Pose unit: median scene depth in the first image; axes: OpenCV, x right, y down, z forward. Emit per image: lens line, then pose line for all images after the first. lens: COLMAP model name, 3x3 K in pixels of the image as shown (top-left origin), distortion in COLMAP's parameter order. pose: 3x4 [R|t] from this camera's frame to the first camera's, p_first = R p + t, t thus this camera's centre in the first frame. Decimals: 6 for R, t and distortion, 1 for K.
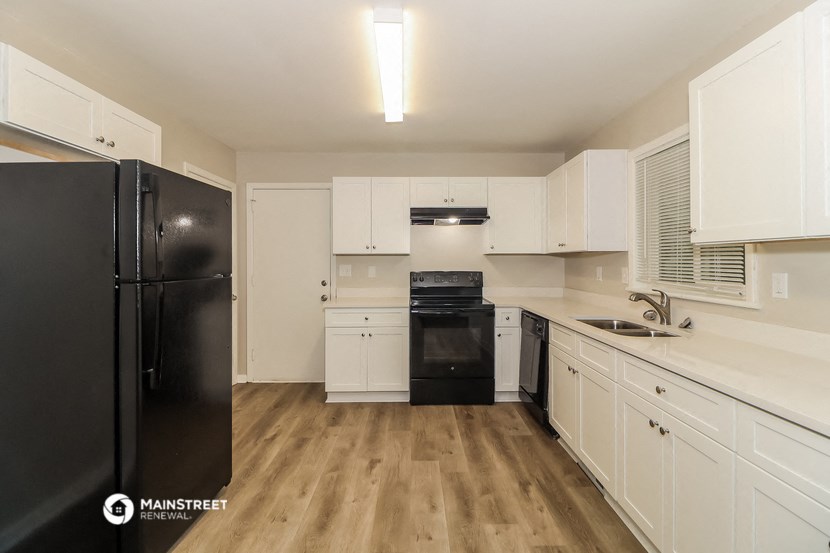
lens RADIAL K [[386.8, 0, 414.0], [0, 386.8, 263.7], [0, 0, 1]] dist [0.011665, -0.000142]
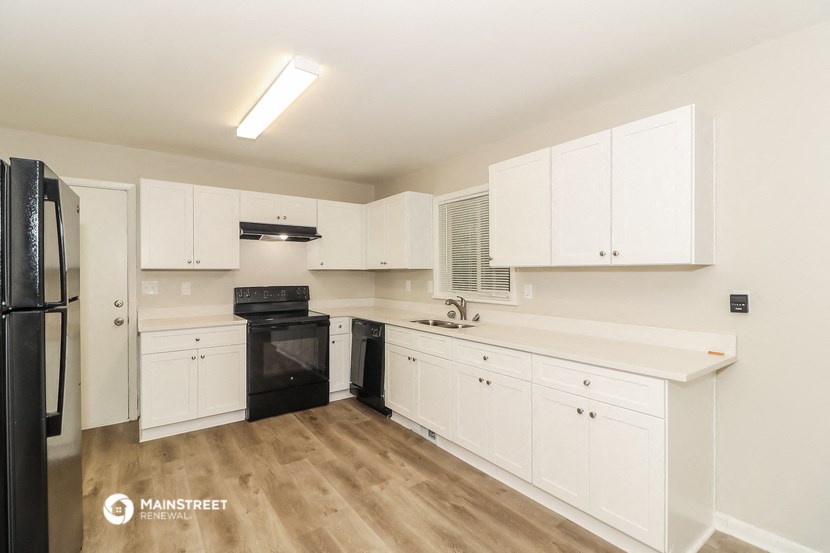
lens RADIAL K [[396.6, 0, 415.0], [0, 396.6, 276.5], [0, 0, 1]] dist [0.002929, -0.000299]
pose [[0.806933, -0.006052, 0.590611, -0.303197], [0.004451, 0.999981, 0.004166, -0.011436], [-0.590626, -0.000733, 0.806945, -0.081508]]
